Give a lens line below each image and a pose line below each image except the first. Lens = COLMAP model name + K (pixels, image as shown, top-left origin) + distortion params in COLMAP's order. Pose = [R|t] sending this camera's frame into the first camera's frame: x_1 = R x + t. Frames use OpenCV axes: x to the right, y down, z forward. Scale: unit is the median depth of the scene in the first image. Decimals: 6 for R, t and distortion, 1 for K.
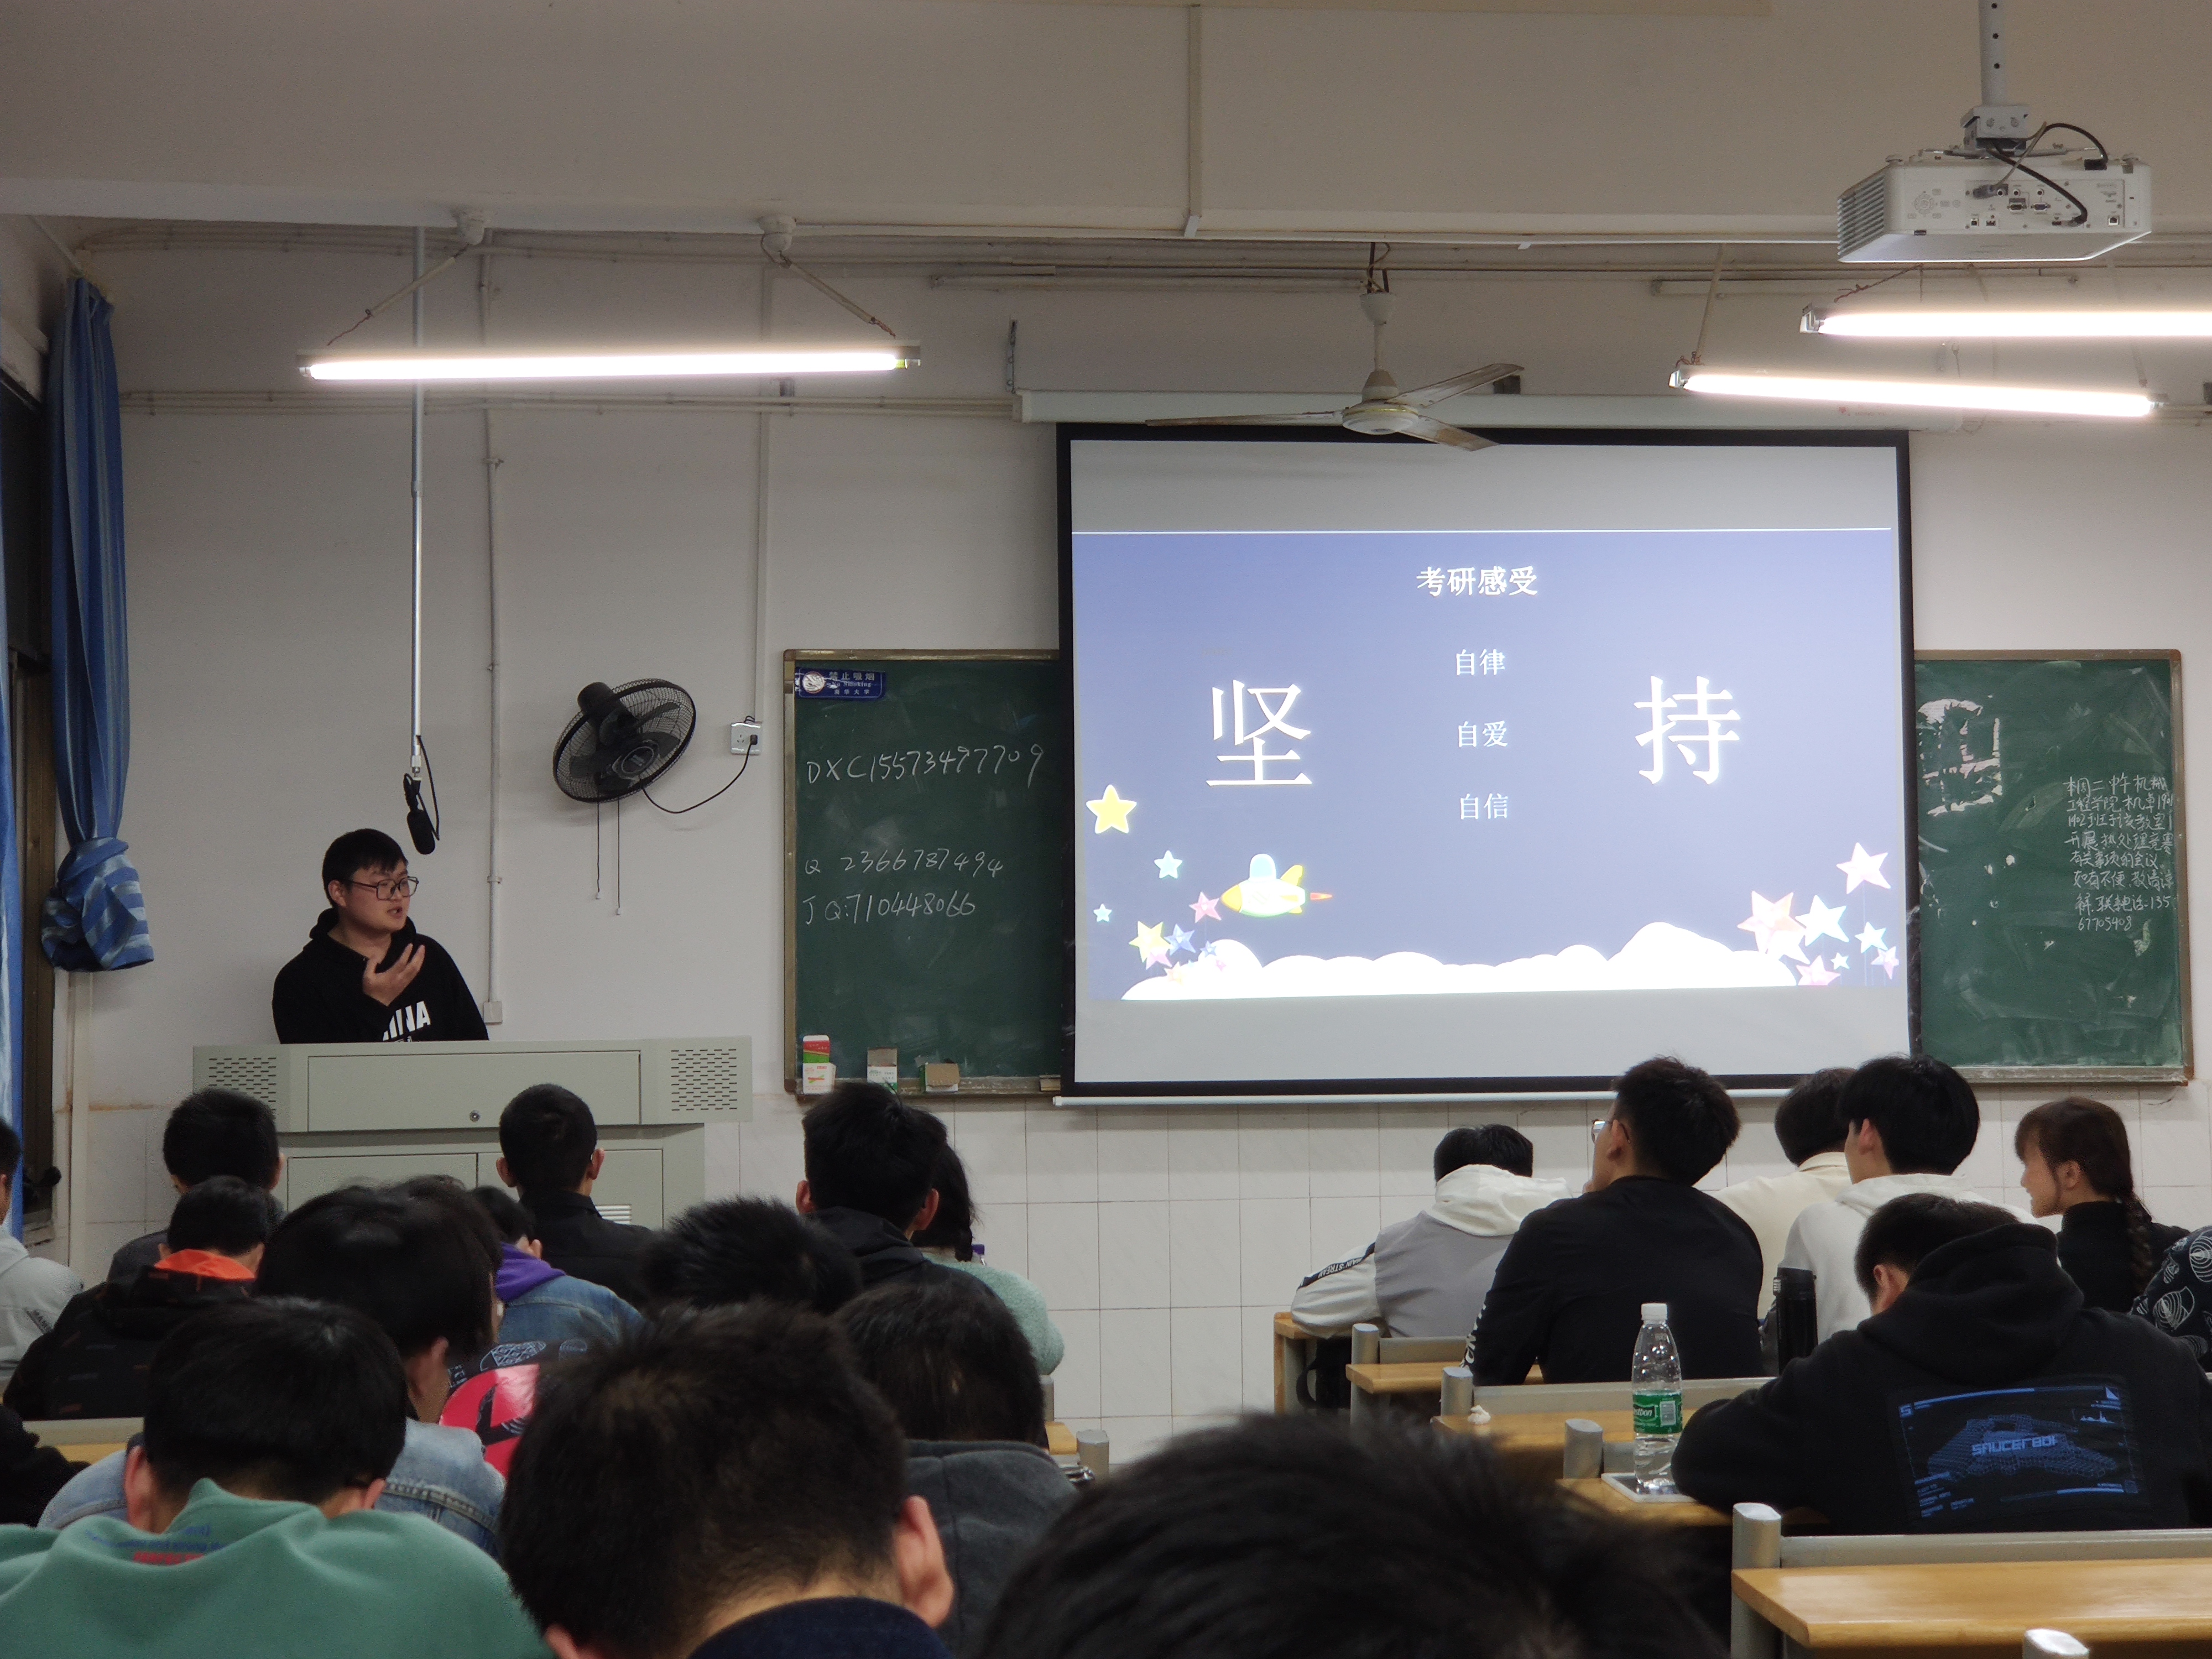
lens RADIAL K [[3725.3, 0, 1108.6], [0, 3725.3, 825.7], [0, 0, 1]] dist [0.034699, 0.000000]
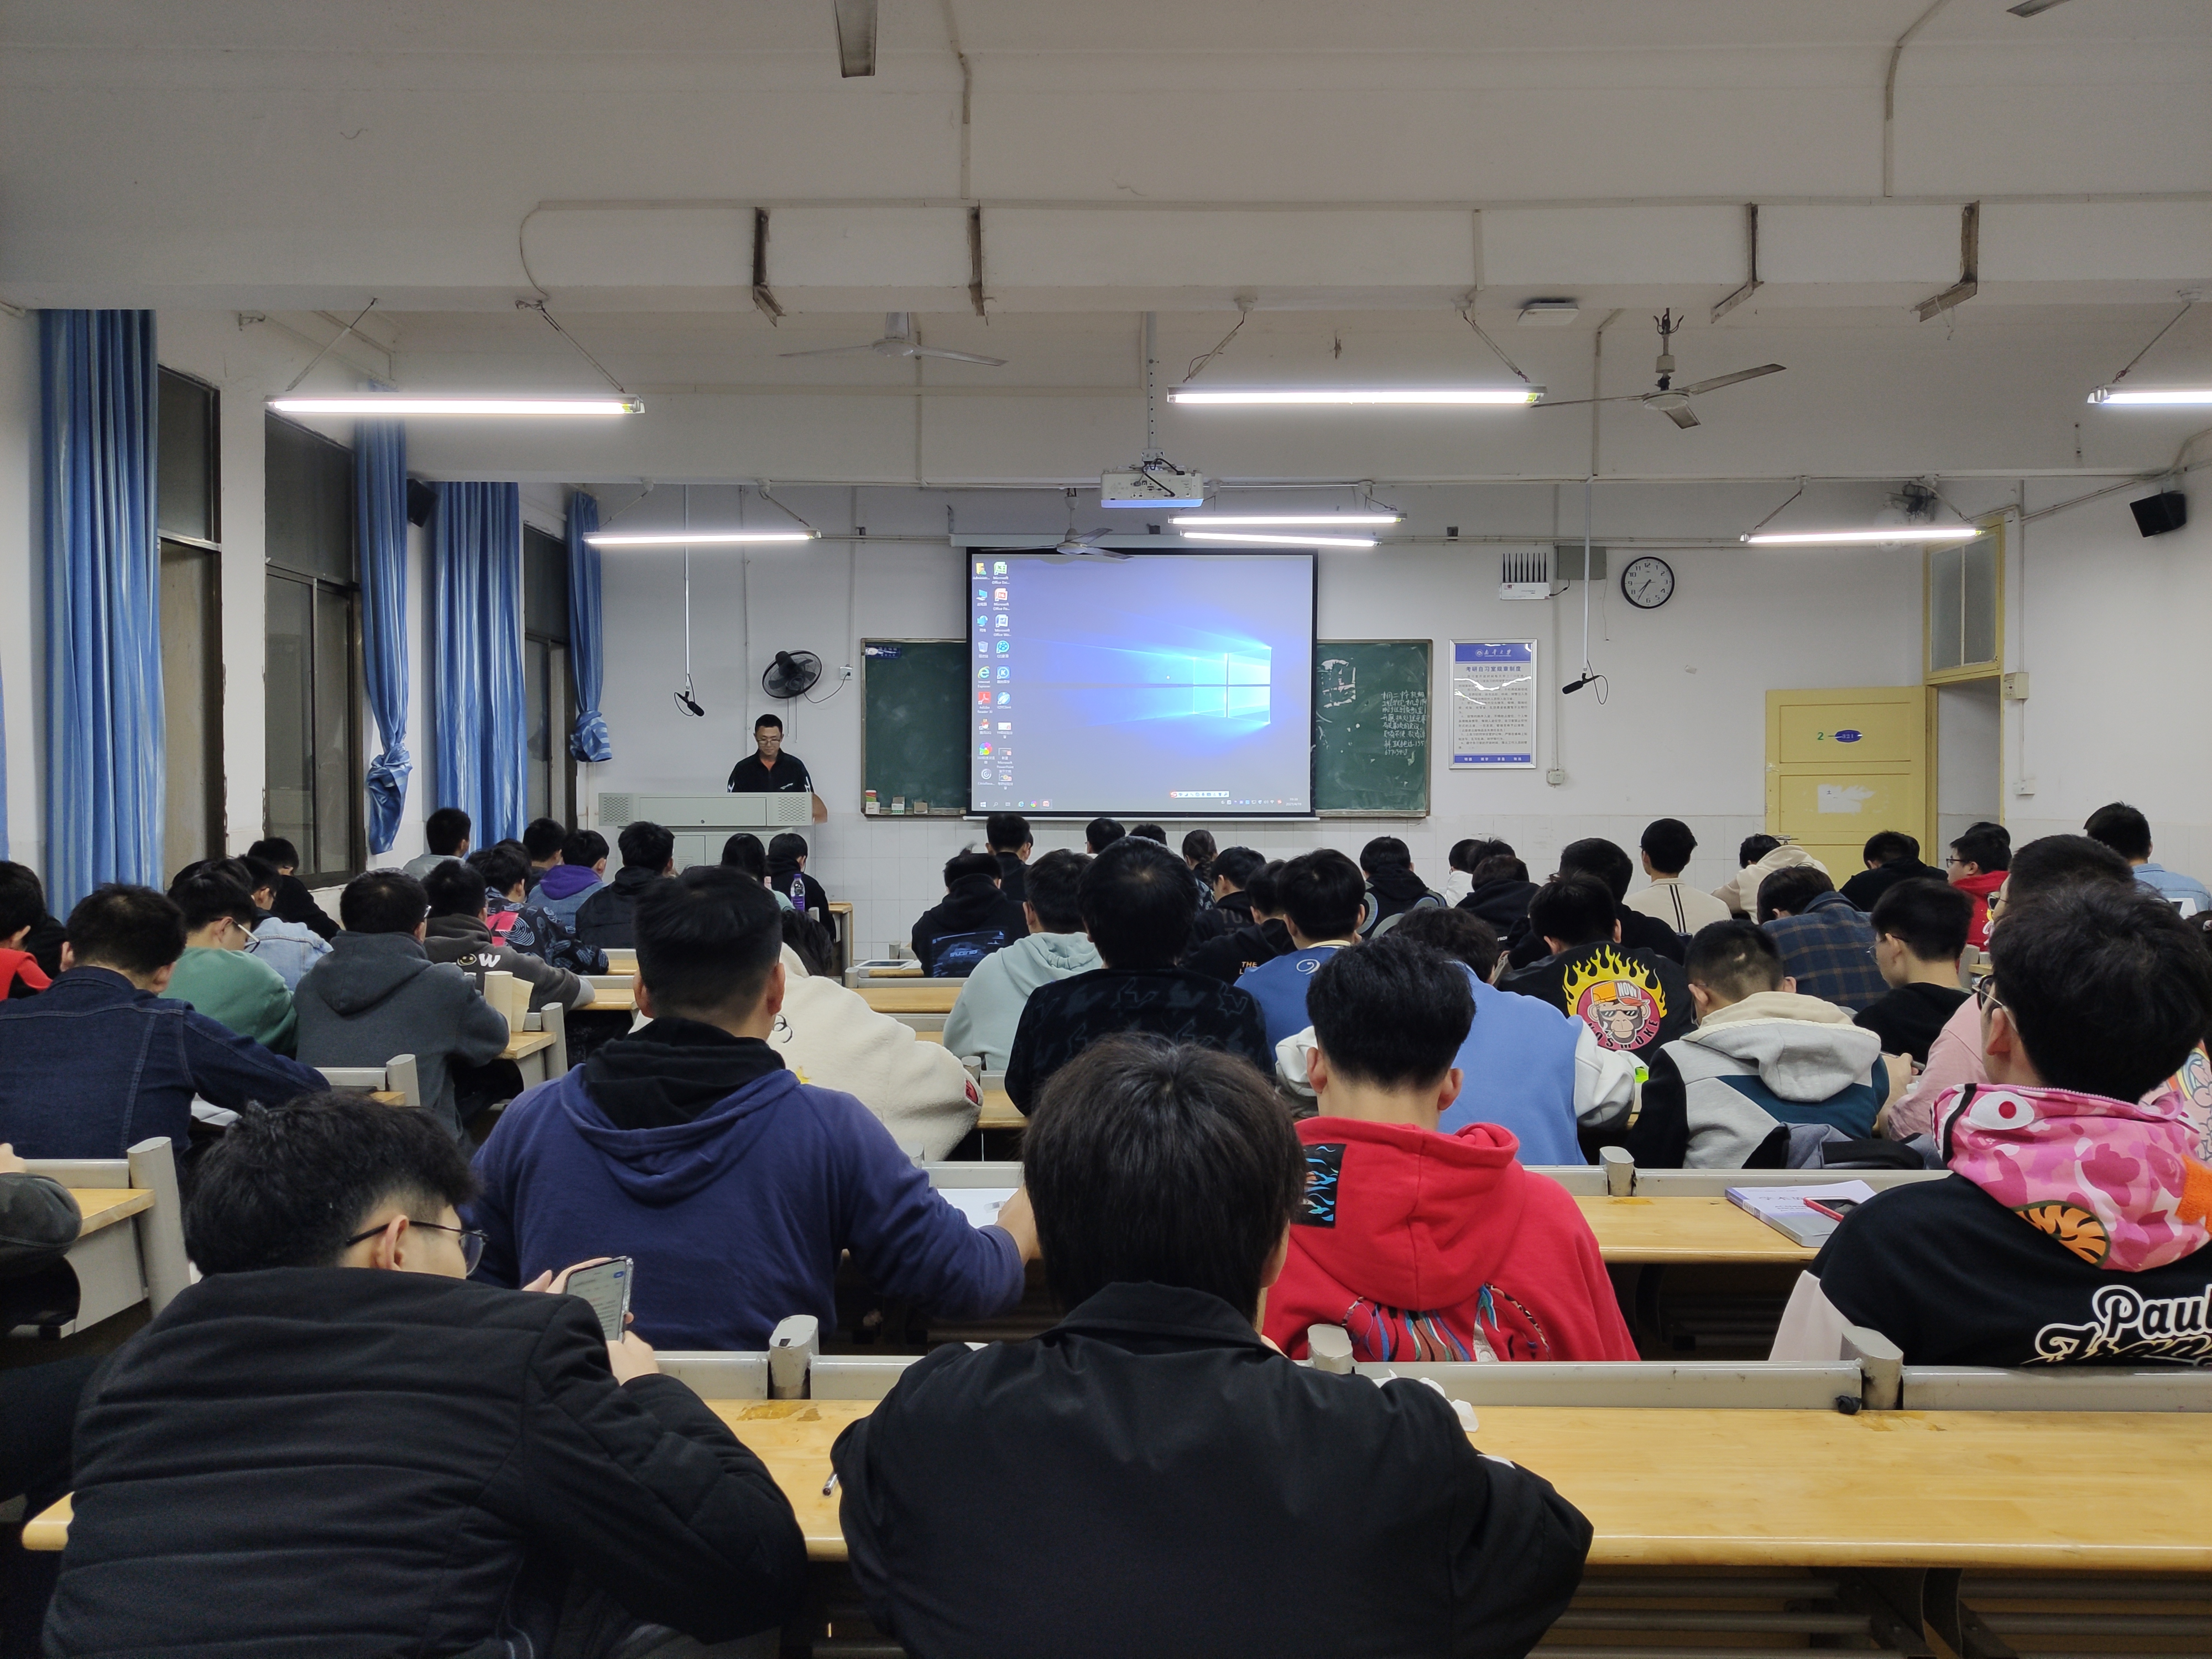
lens RADIAL K [[1645.5, 0, 1108.0], [0, 1645.5, 838.2], [0, 0, 1]] dist [0.056509, -0.000274]
pose [[0.993950, 0.017068, -0.108499, 0.203478], [-0.006922, 0.995622, 0.093210, -0.017553], [0.109615, -0.091895, 0.989717, -0.100399]]
